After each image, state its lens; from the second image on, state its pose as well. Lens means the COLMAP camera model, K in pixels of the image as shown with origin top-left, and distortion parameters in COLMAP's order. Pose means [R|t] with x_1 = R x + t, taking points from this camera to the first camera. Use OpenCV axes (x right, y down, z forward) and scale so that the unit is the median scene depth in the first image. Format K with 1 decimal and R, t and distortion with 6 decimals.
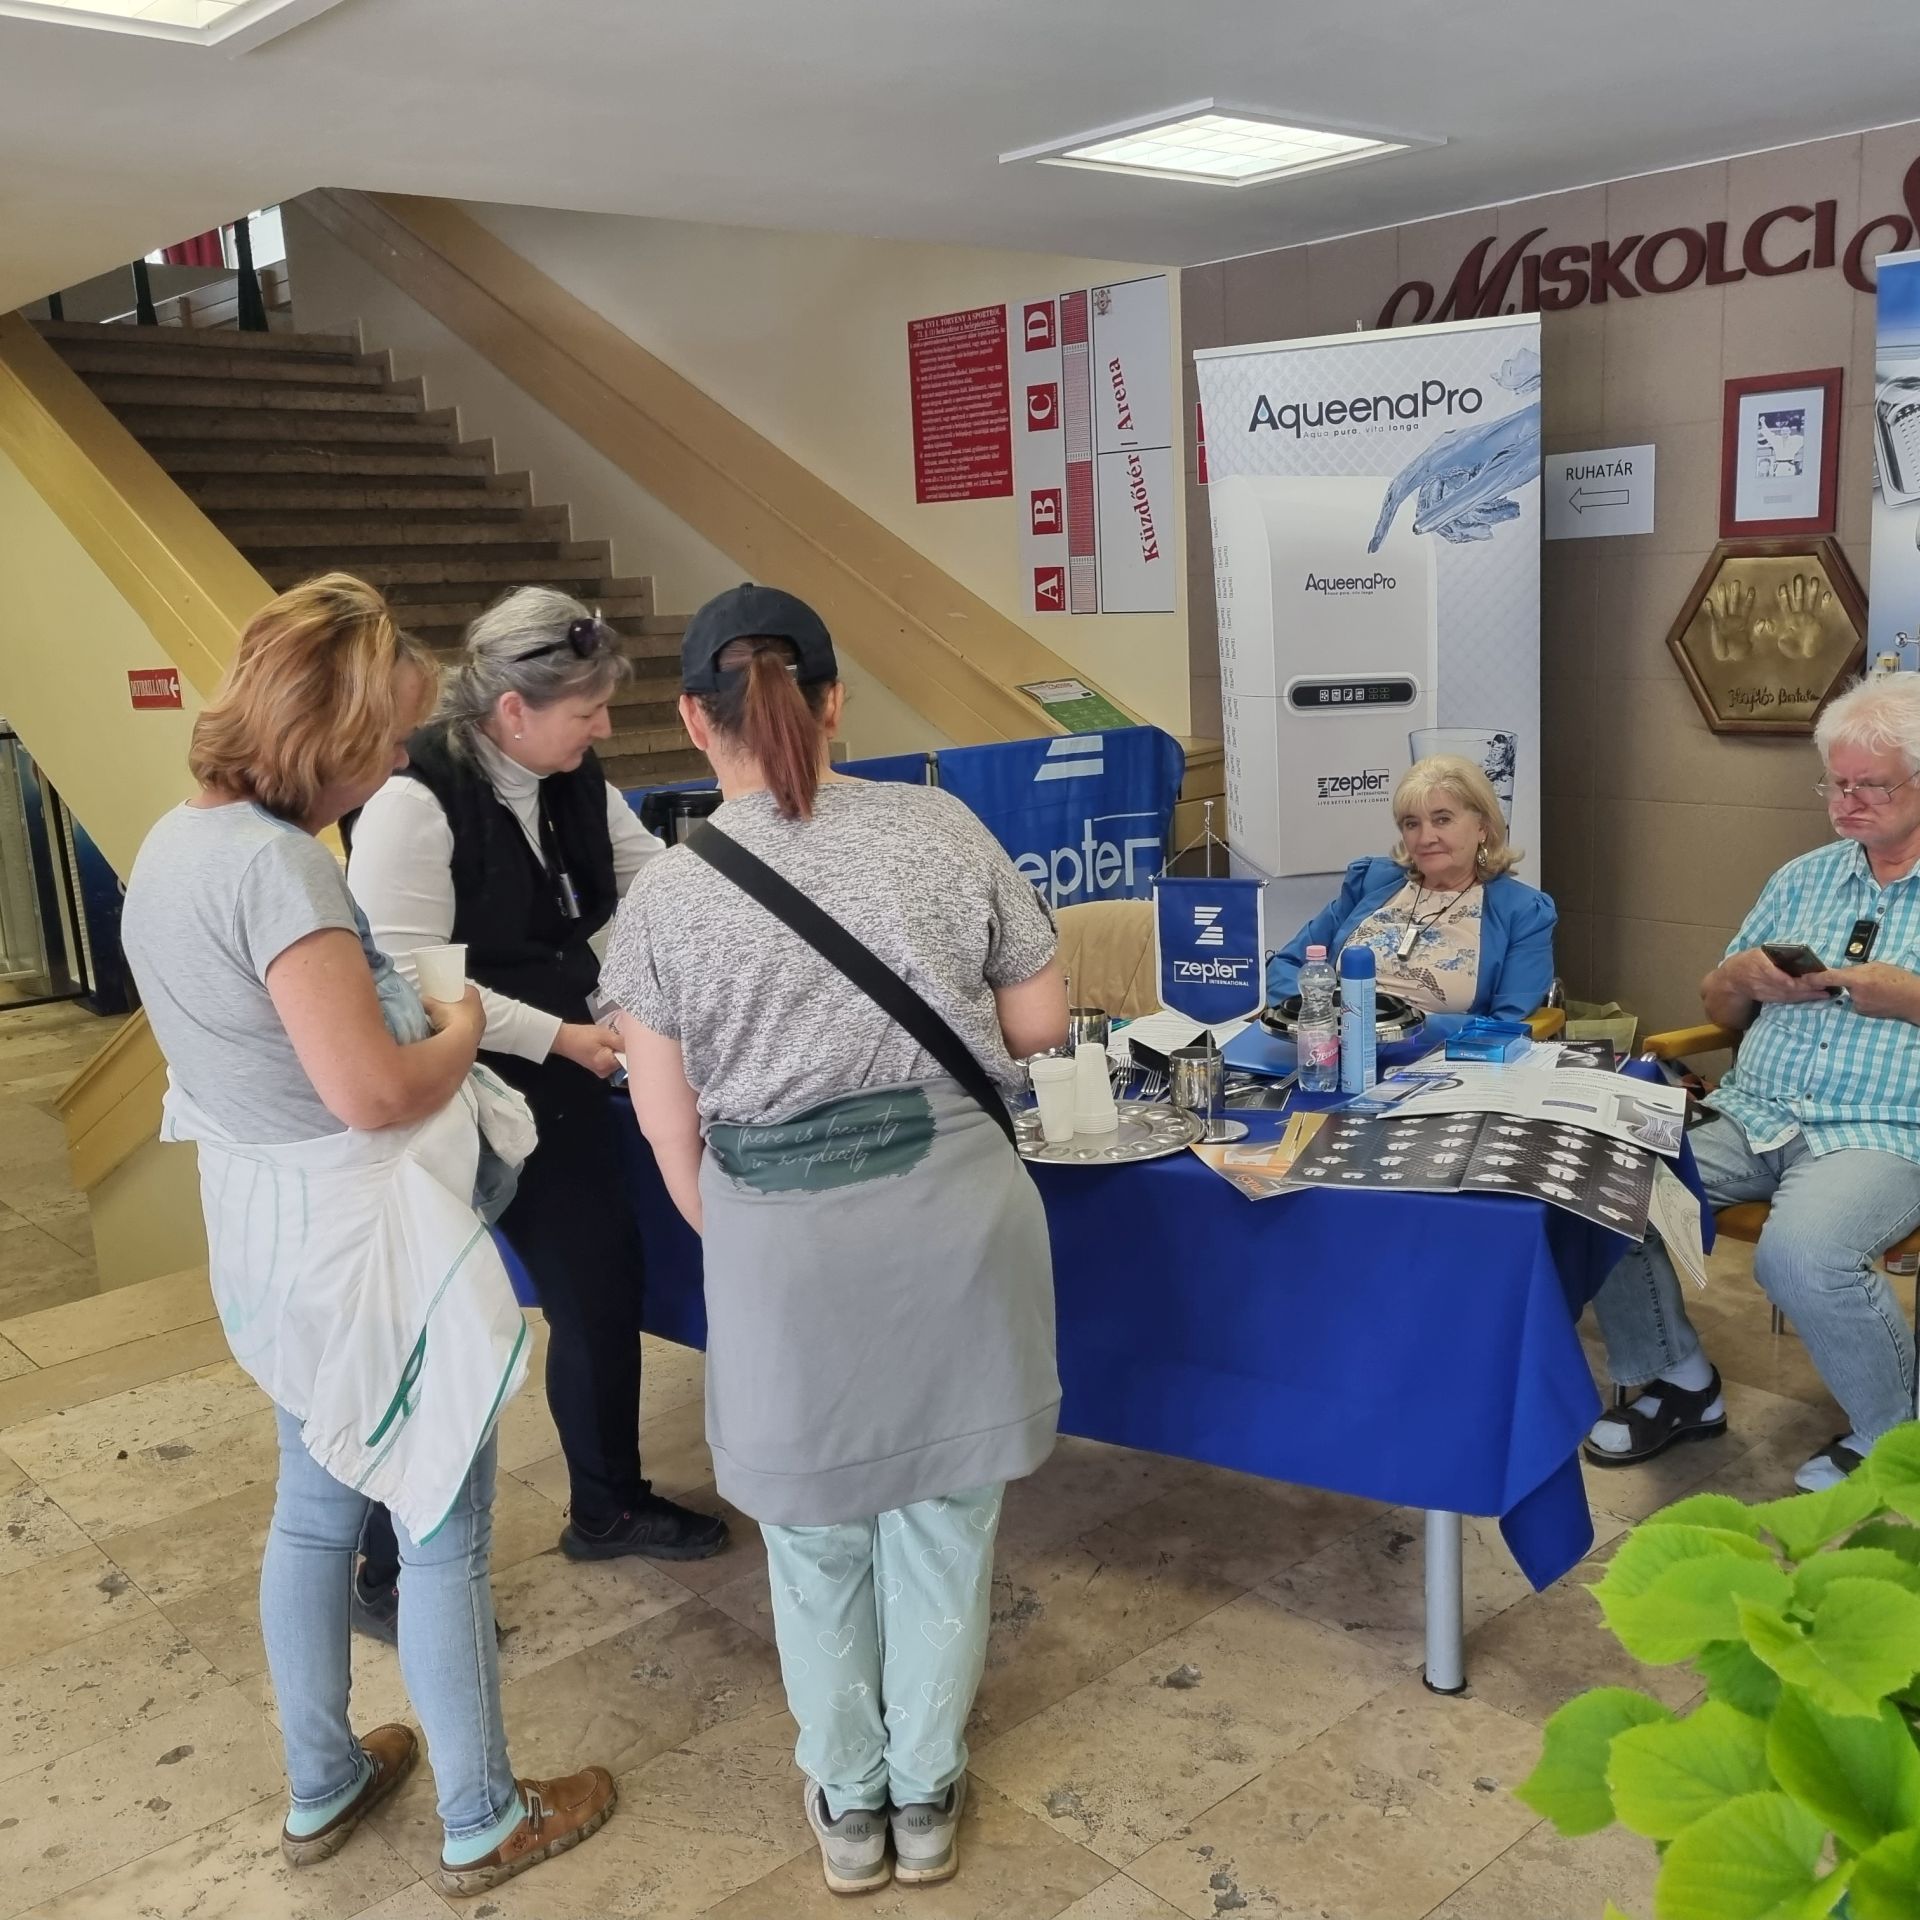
lens RADIAL K [[1895.5, 0, 1011.4], [0, 1895.5, 964.4], [0, 0, 1]] dist [0.028878, 0.000000]
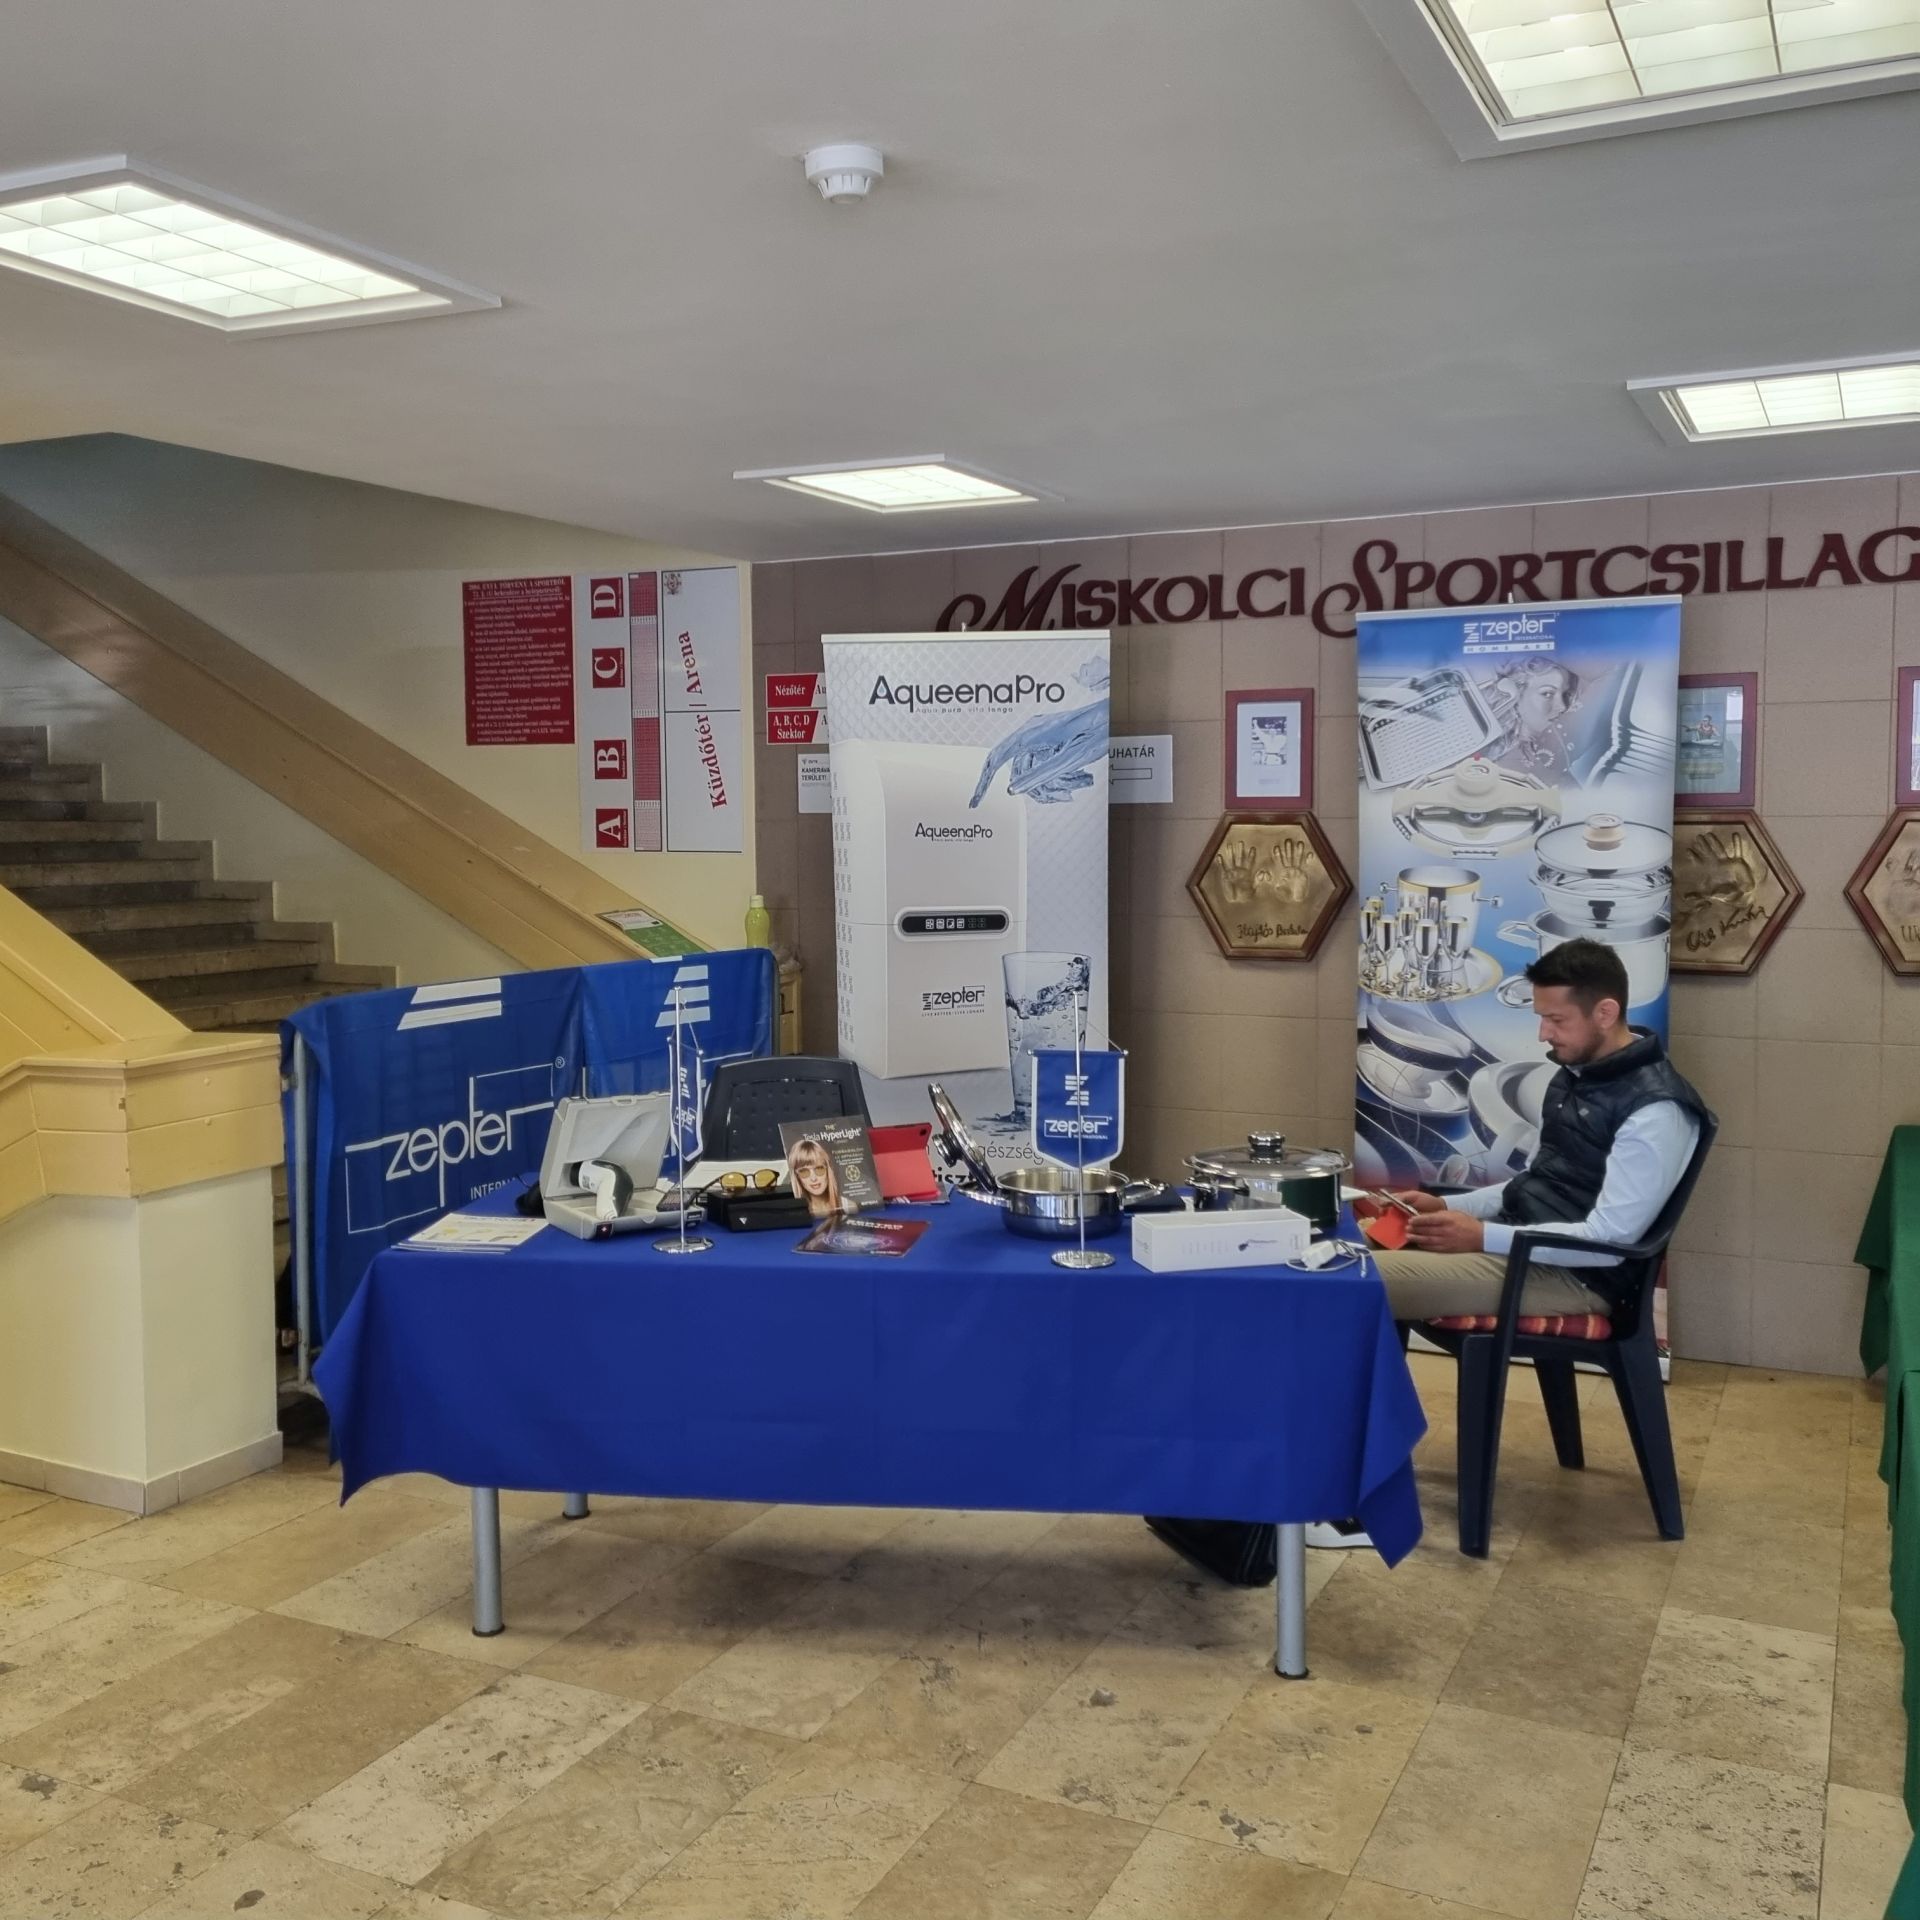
lens RADIAL K [[1895.5, 0, 958.5], [0, 1895.5, 930.0], [0, 0, 1]] dist [0.028878, 0.000000]
pose [[0.926910, 0.017058, 0.374895, -0.273811], [0.039585, 0.988950, -0.142870, 0.033588], [-0.373189, 0.147268, 0.915992, -0.095604]]
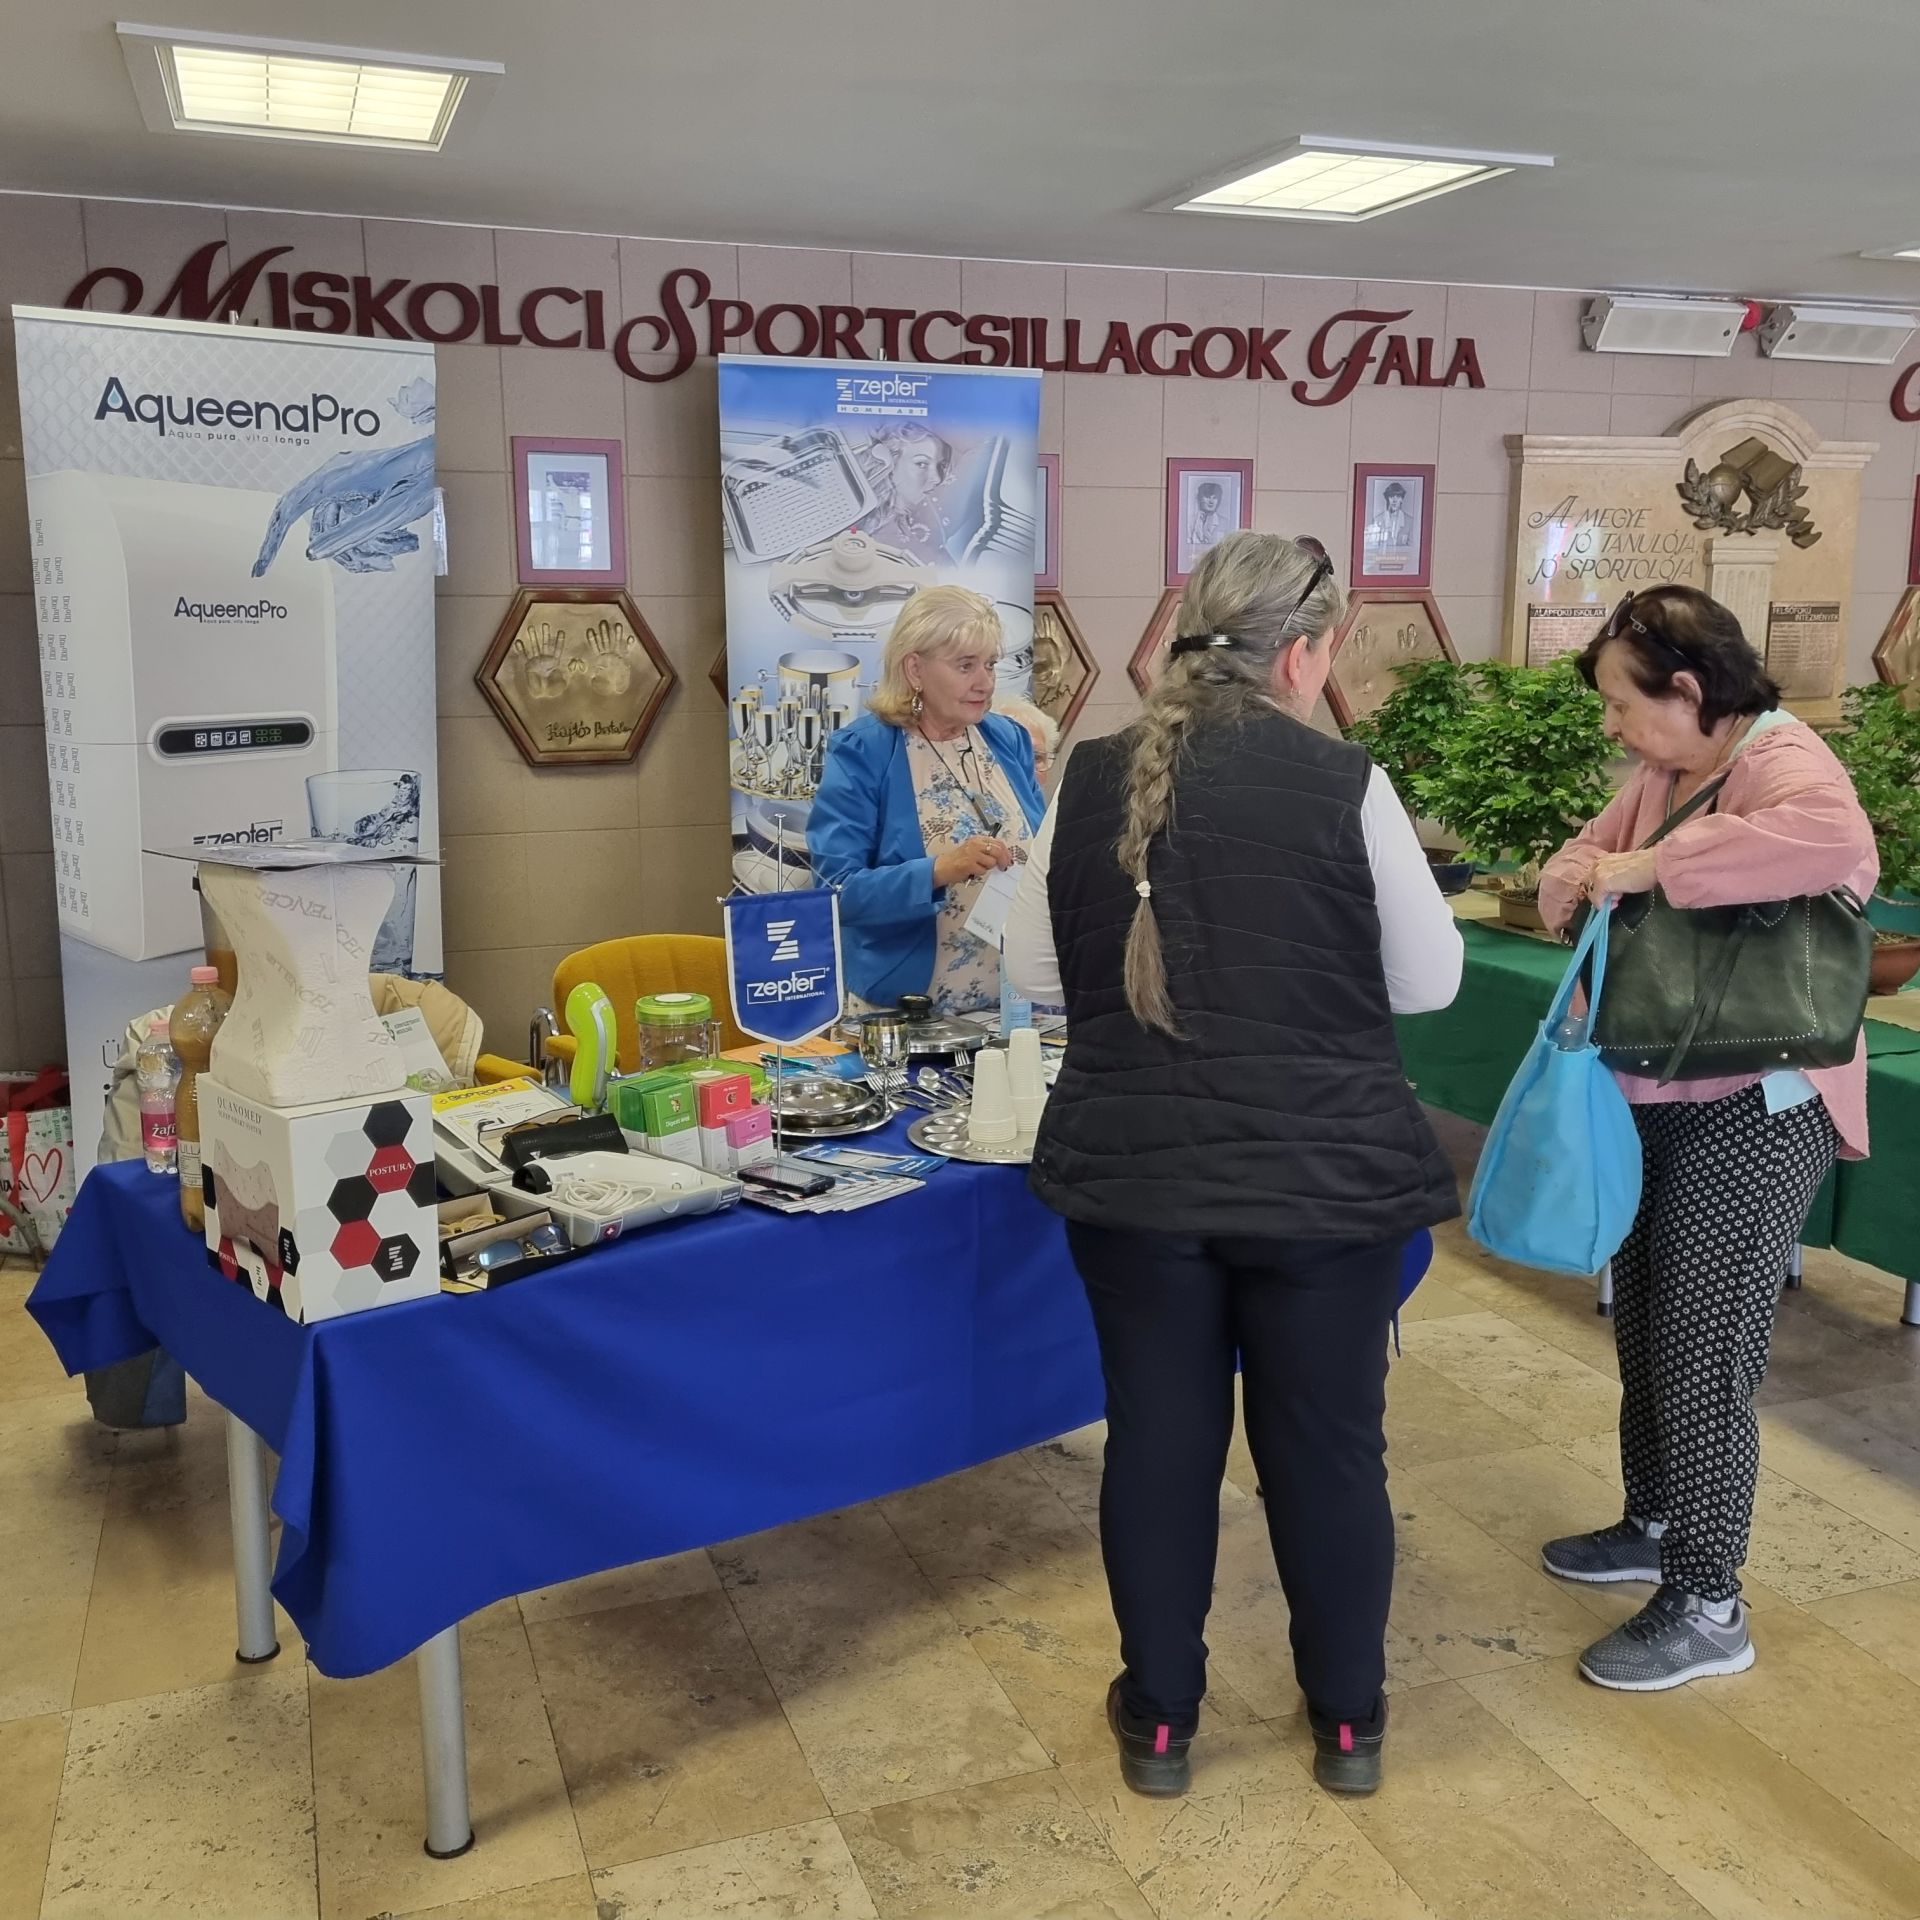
lens RADIAL K [[1895.5, 0, 1045.8], [0, 1895.5, 974.9], [0, 0, 1]] dist [0.028878, 0.000000]
pose [[0.368075, -0.133817, 0.920116, -0.523926], [0.172521, 0.982234, 0.073838, -0.036532], [-0.913651, 0.131561, 0.384622, 0.348700]]
